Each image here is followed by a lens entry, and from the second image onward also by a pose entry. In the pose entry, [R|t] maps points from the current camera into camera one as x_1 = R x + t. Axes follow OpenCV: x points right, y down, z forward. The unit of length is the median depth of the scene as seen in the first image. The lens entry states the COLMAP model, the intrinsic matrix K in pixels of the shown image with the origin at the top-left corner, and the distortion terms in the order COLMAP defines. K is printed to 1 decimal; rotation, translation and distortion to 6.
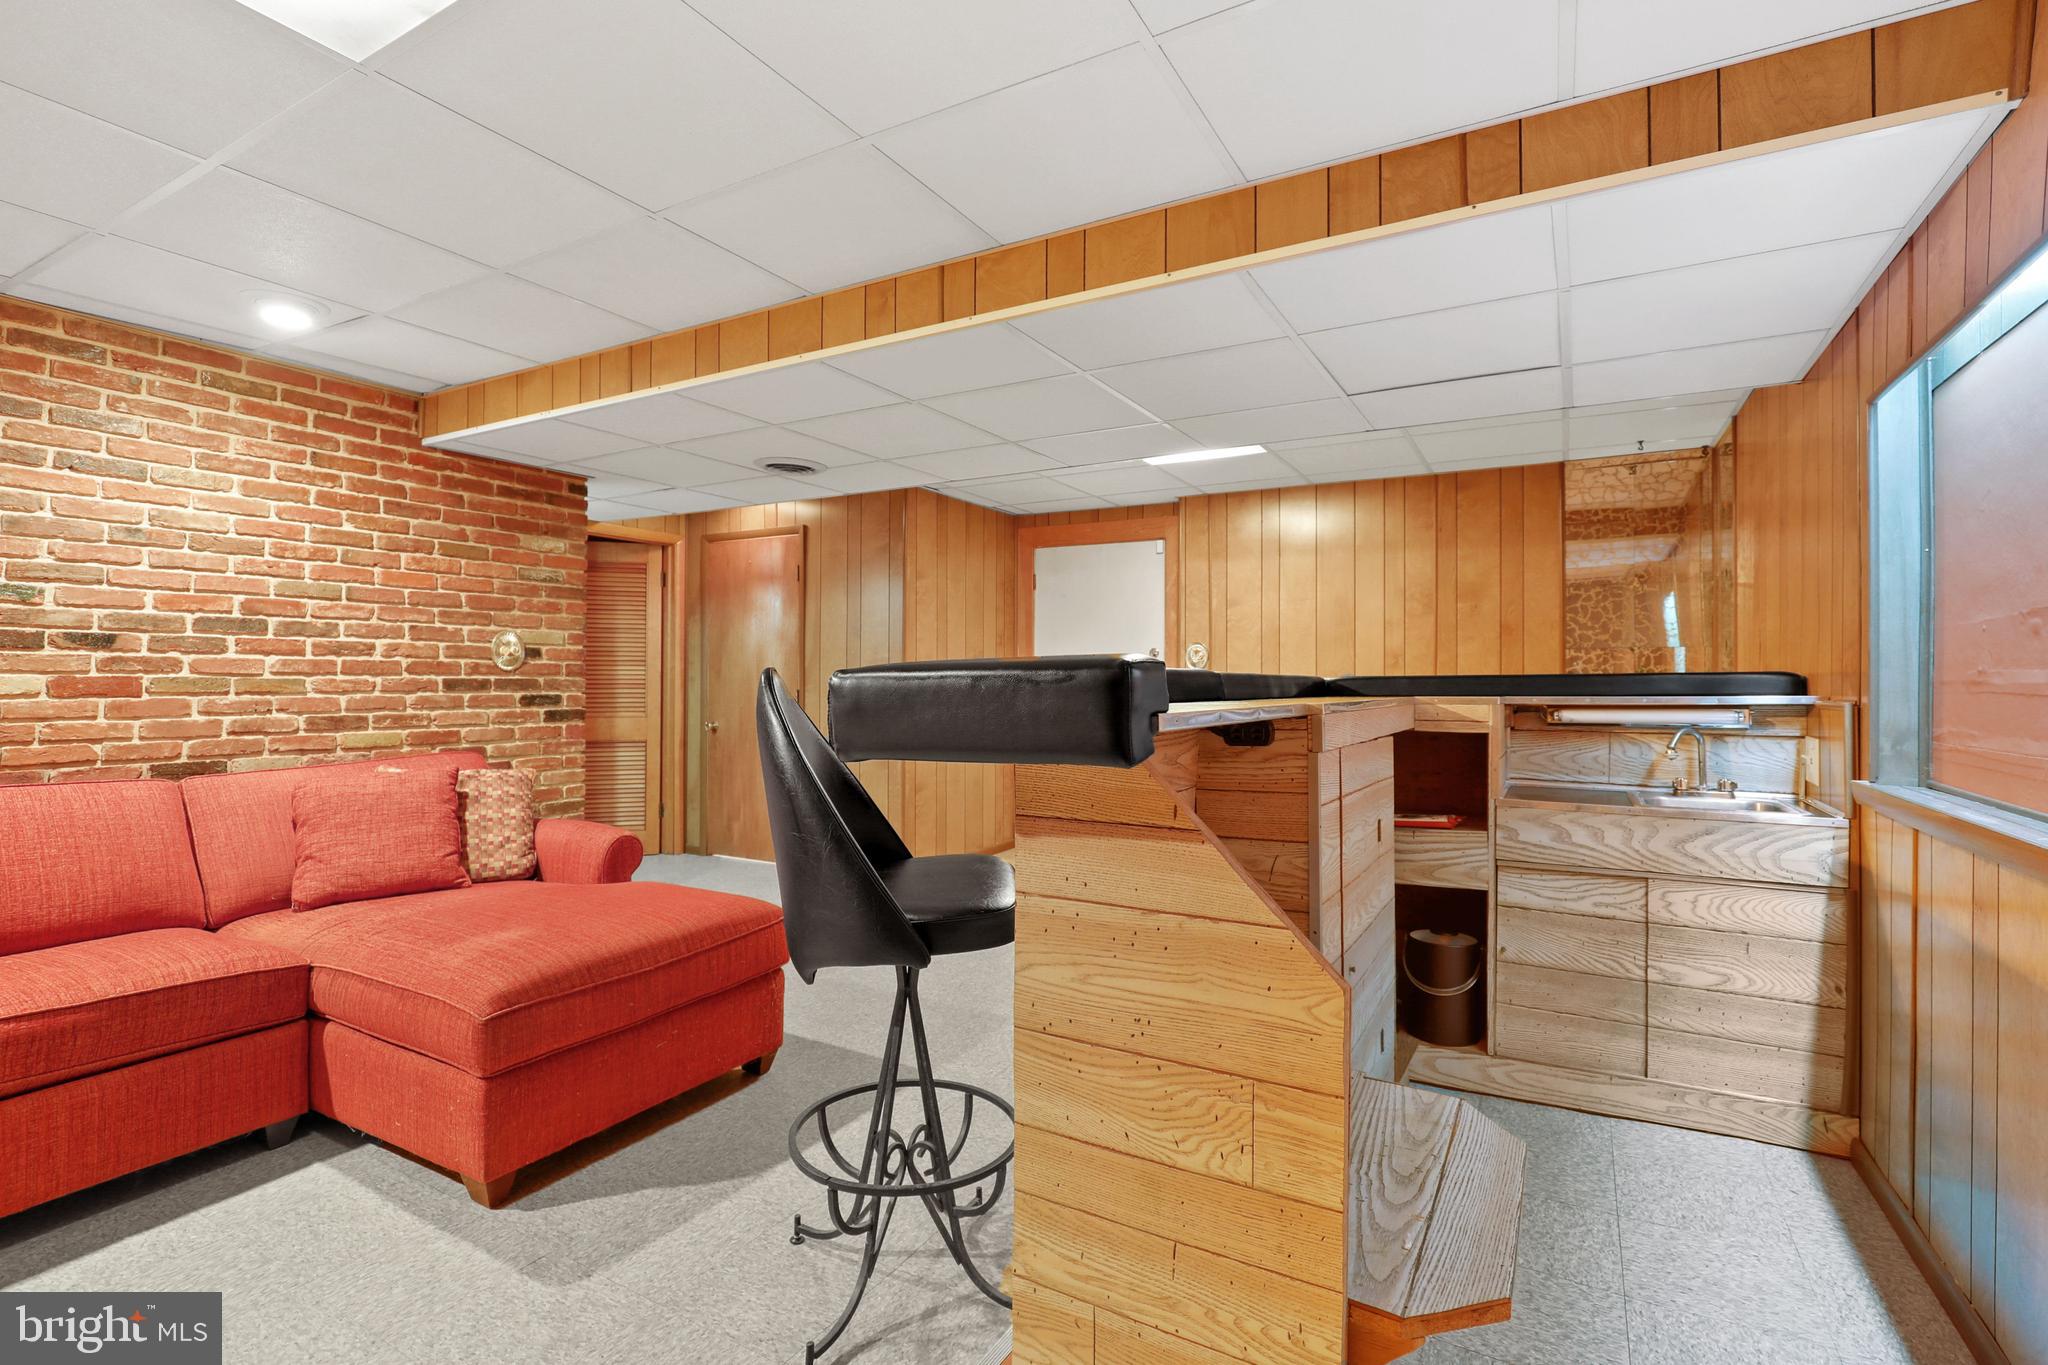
lens RADIAL K [[948.7, 0, 1028.4], [0, 948.7, 677.7], [0, 0, 1]] dist [-0.005764, -0.000325]
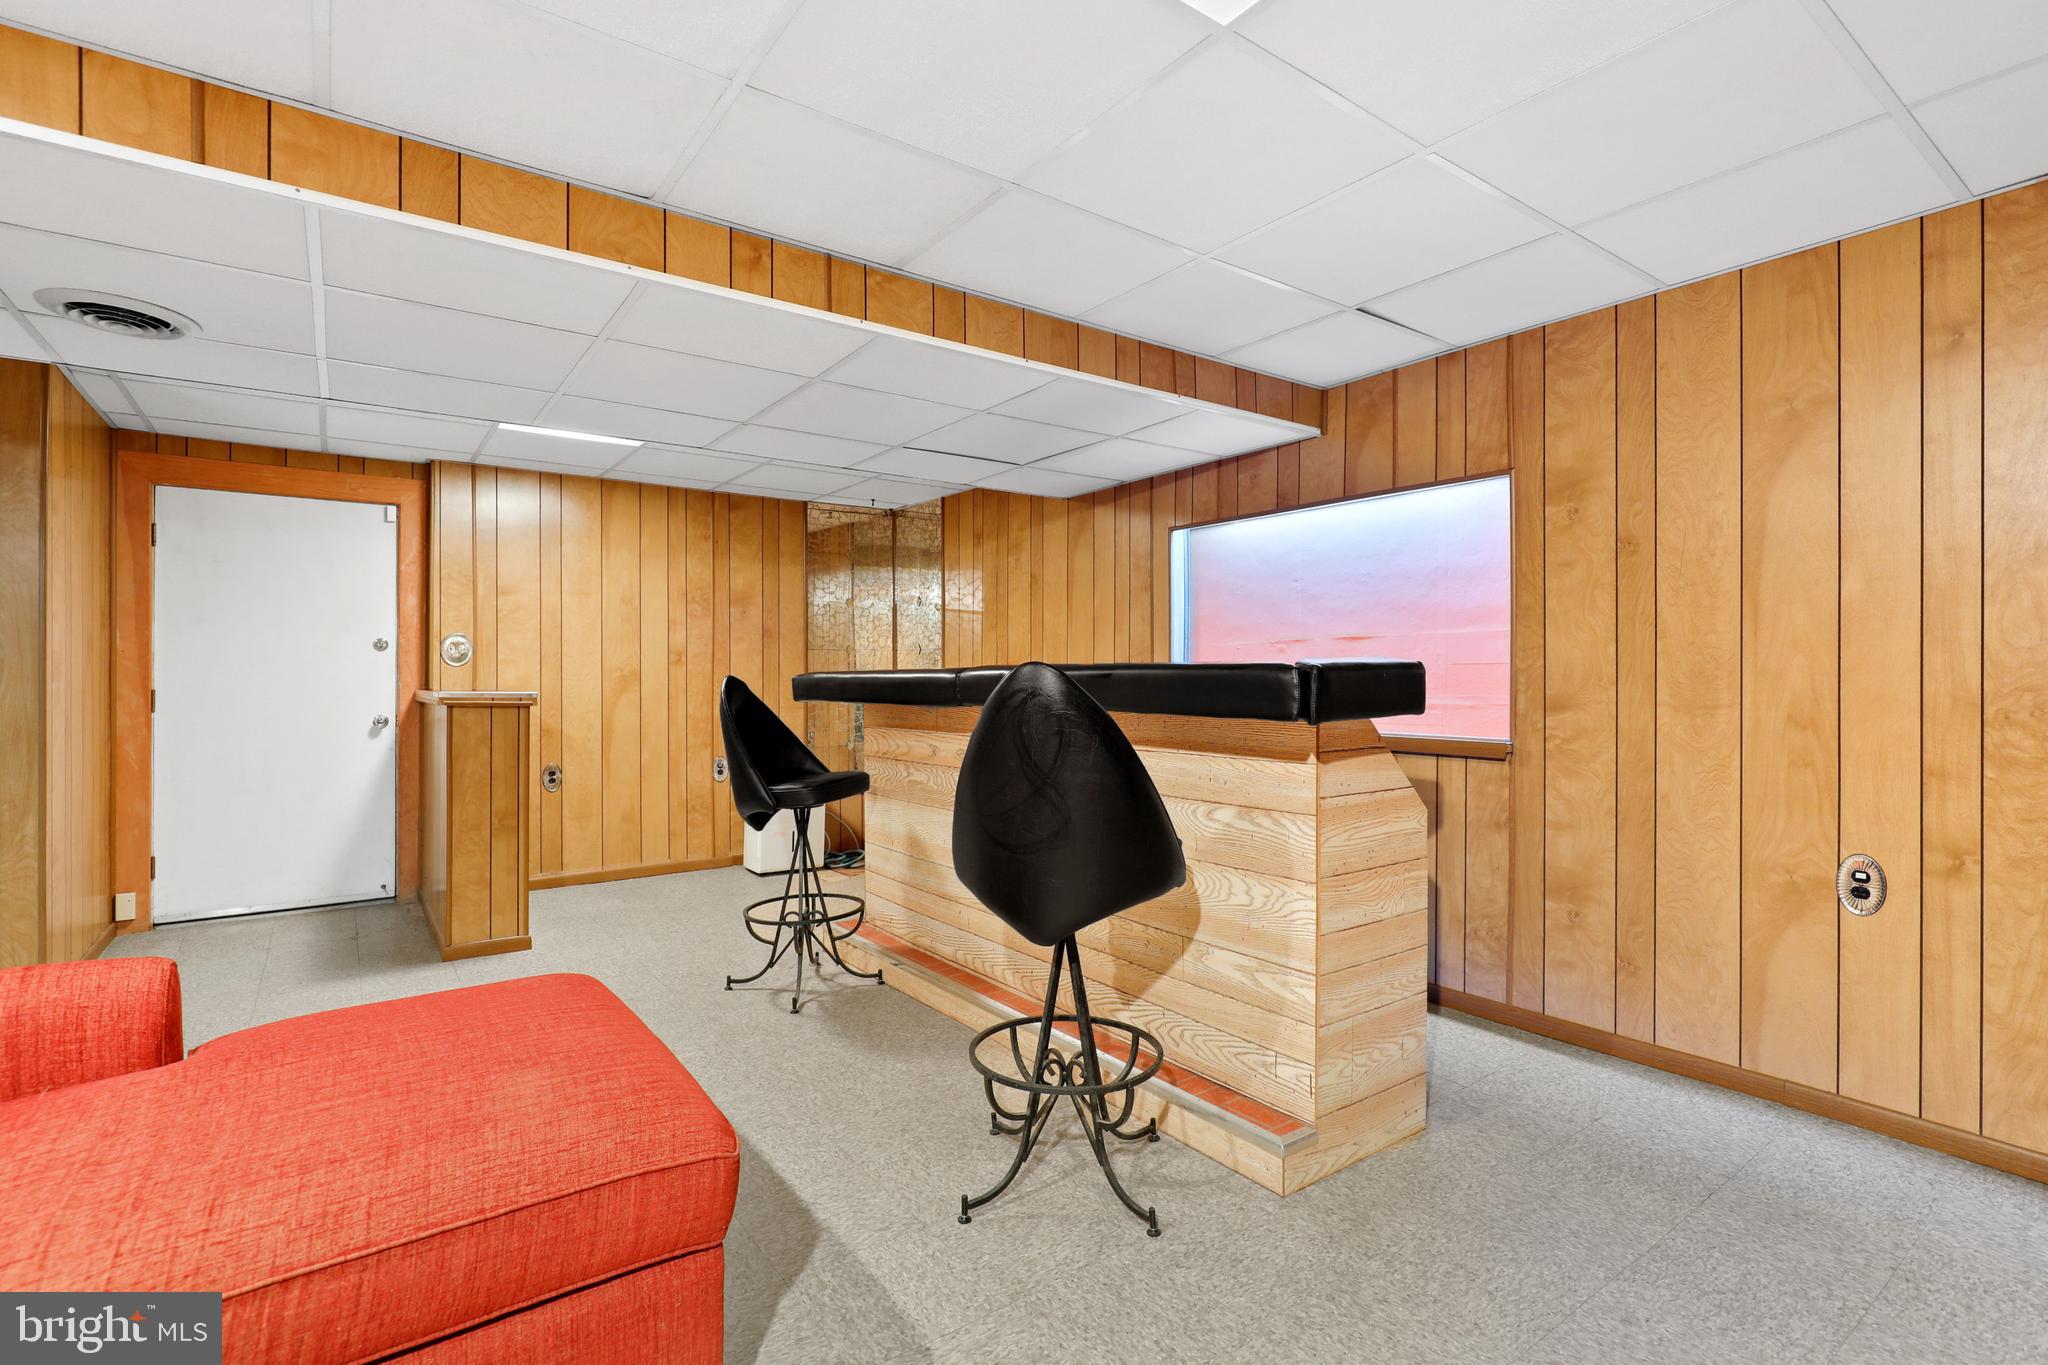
lens RADIAL K [[948.7, 0, 1028.4], [0, 948.7, 677.7], [0, 0, 1]] dist [-0.005764, -0.000325]
pose [[0.411489, -0.008082, 0.911379, -0.459065], [0.005264, 0.999965, 0.006491, 0.000092], [-0.911399, 0.002126, 0.411518, 0.205530]]
